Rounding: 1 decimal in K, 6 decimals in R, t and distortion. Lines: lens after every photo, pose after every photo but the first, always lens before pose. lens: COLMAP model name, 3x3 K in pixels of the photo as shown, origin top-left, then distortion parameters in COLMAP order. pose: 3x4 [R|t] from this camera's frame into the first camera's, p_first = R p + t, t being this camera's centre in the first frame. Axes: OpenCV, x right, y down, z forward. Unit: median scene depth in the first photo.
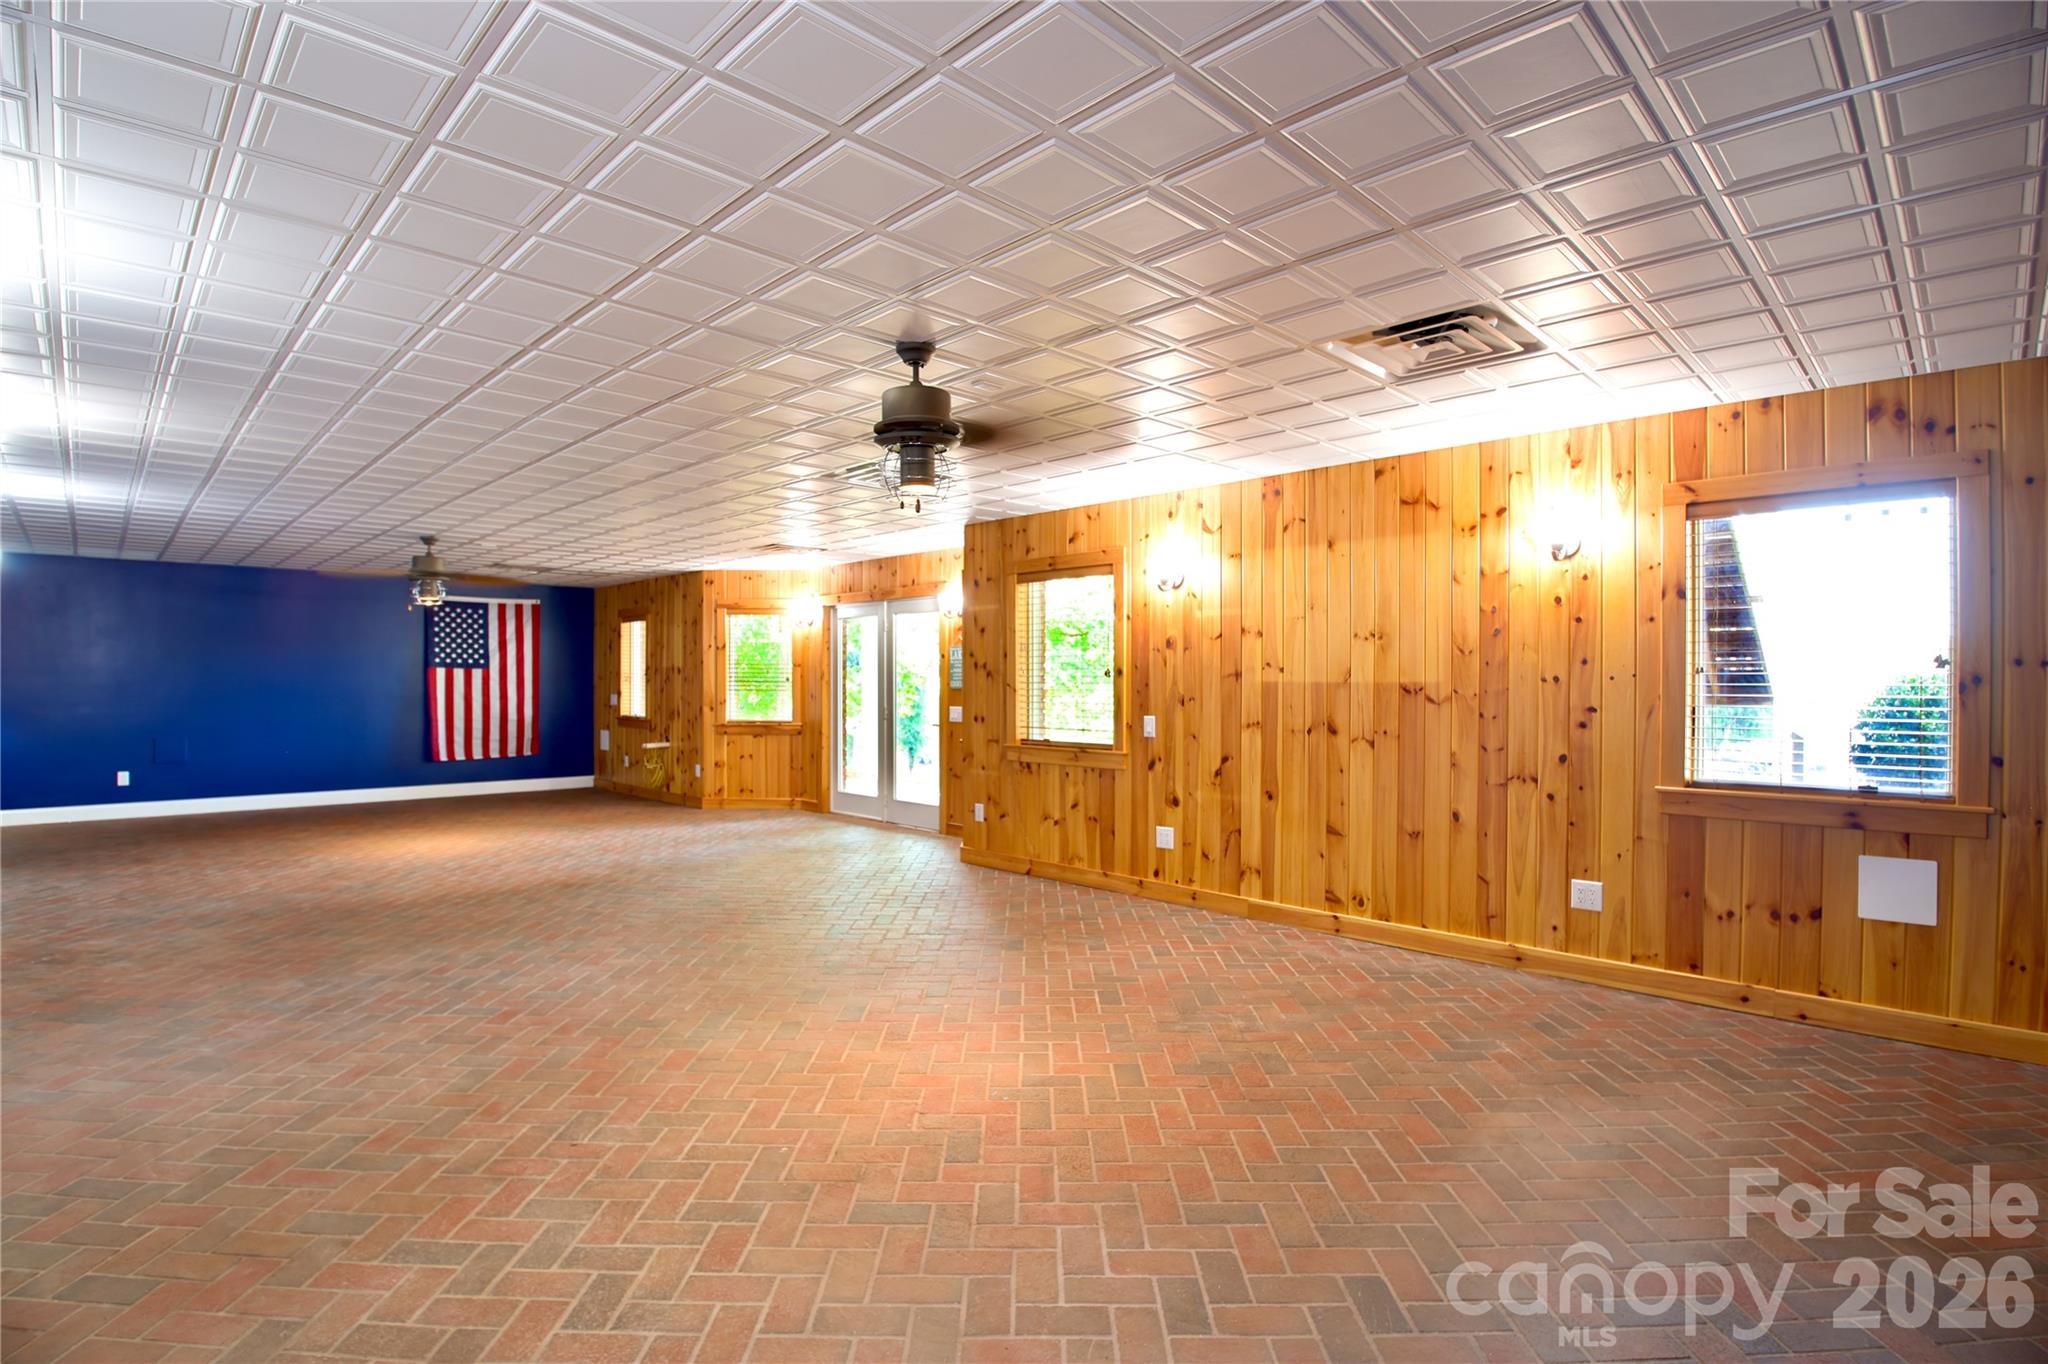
lens RADIAL K [[992.6, 0, 1024.0], [0, 992.6, 682.0], [0, 0, 1]] dist [-0.001296, 0.000027]
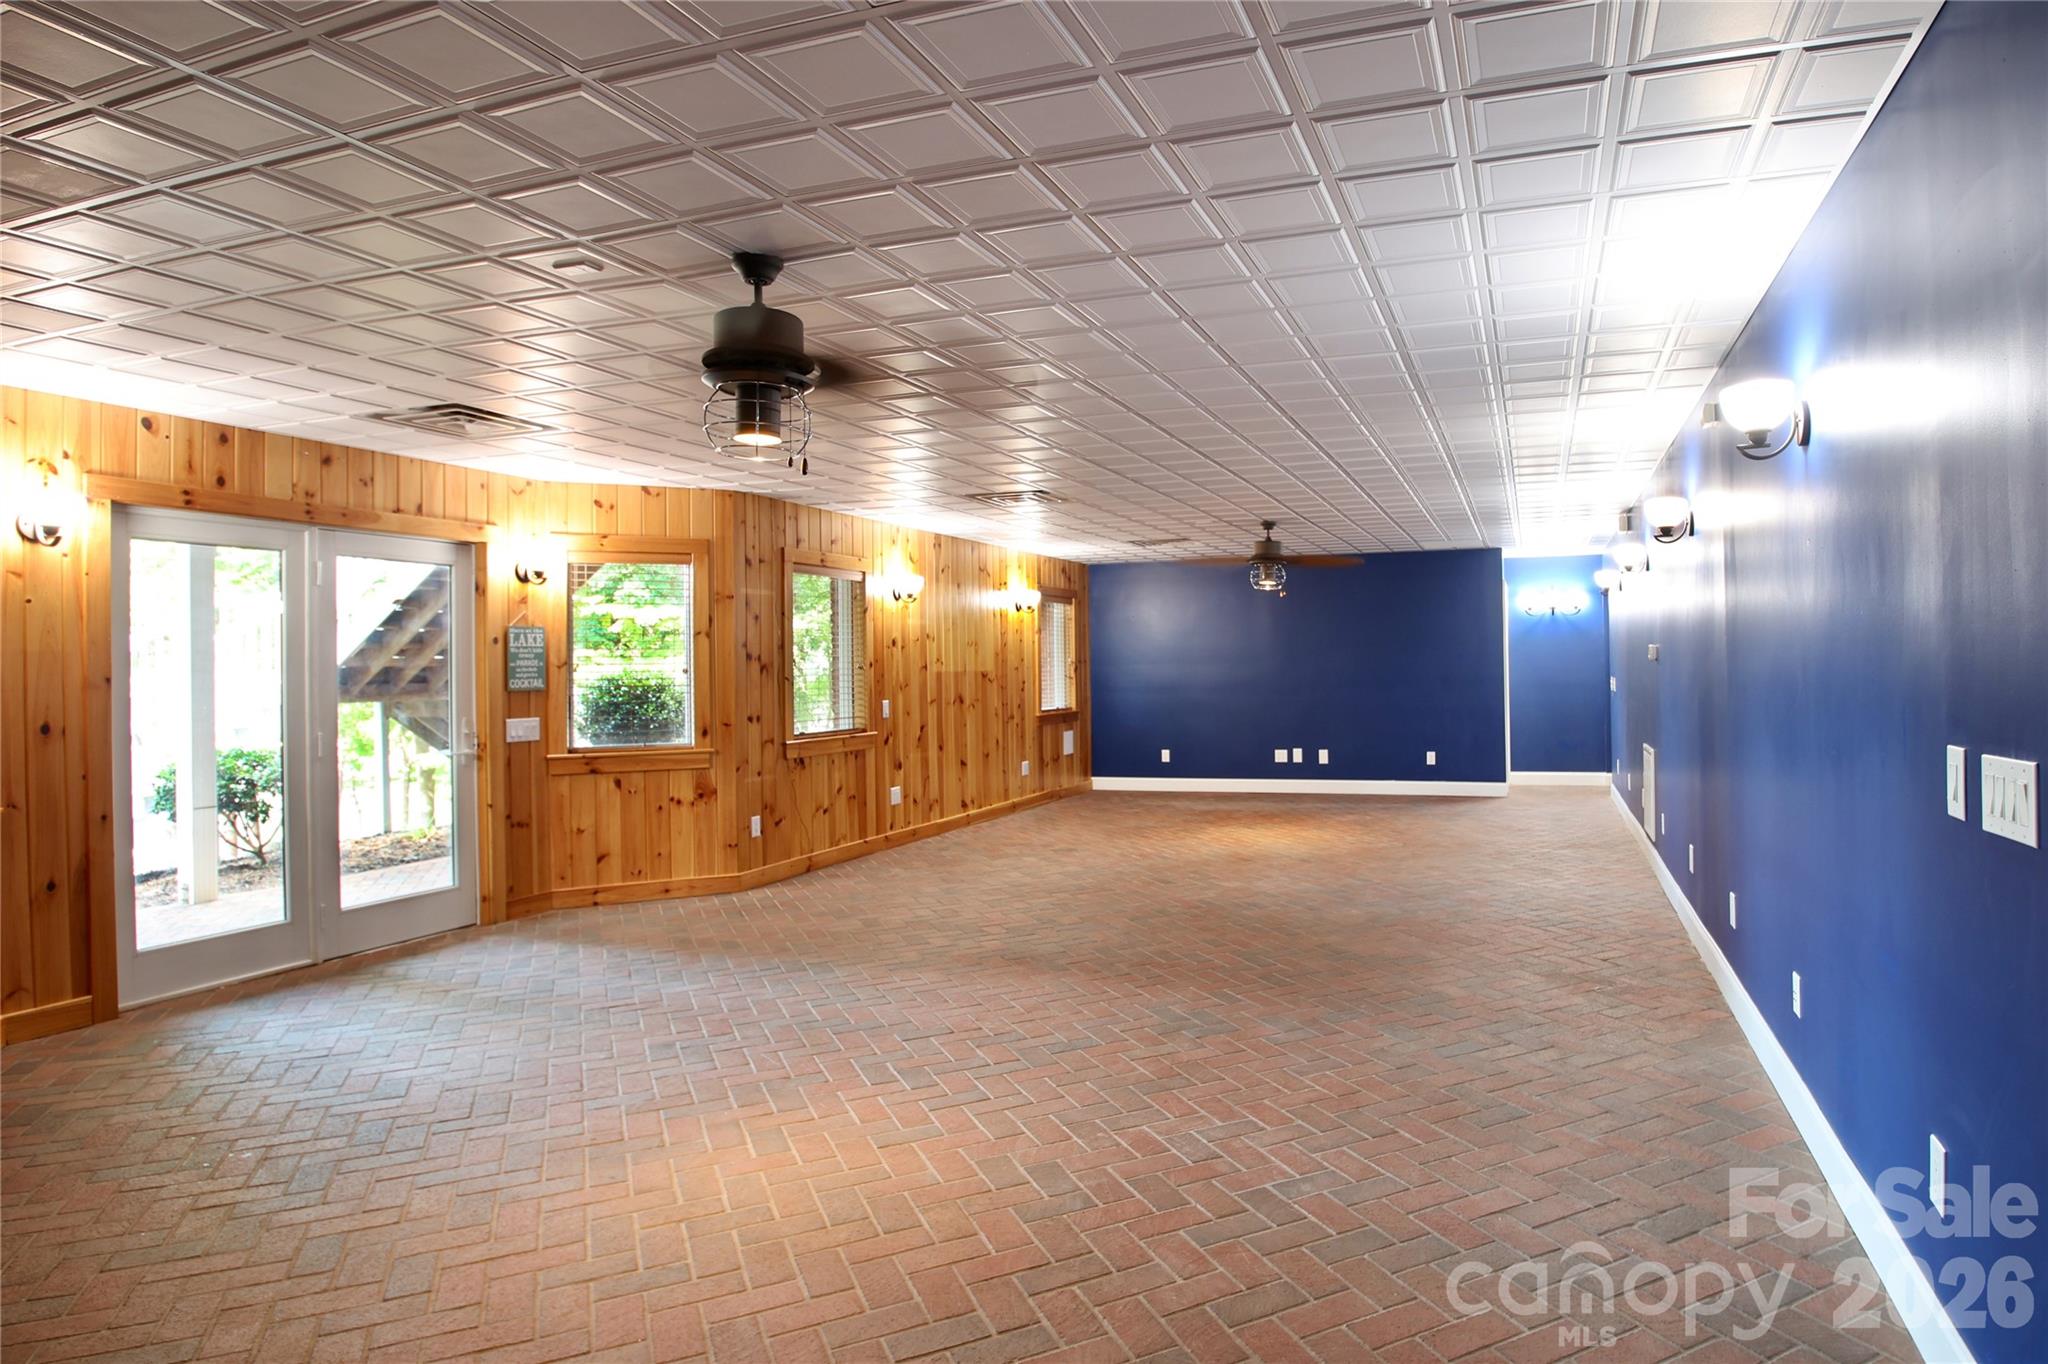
lens RADIAL K [[992.6, 0, 1024.0], [0, 992.6, 682.0], [0, 0, 1]] dist [-0.001296, 0.000027]
pose [[-0.299734, -0.016576, 0.953879, -1.073120], [0.008840, 0.999758, 0.020150, -0.011892], [-0.953982, 0.014472, -0.299515, 1.177513]]
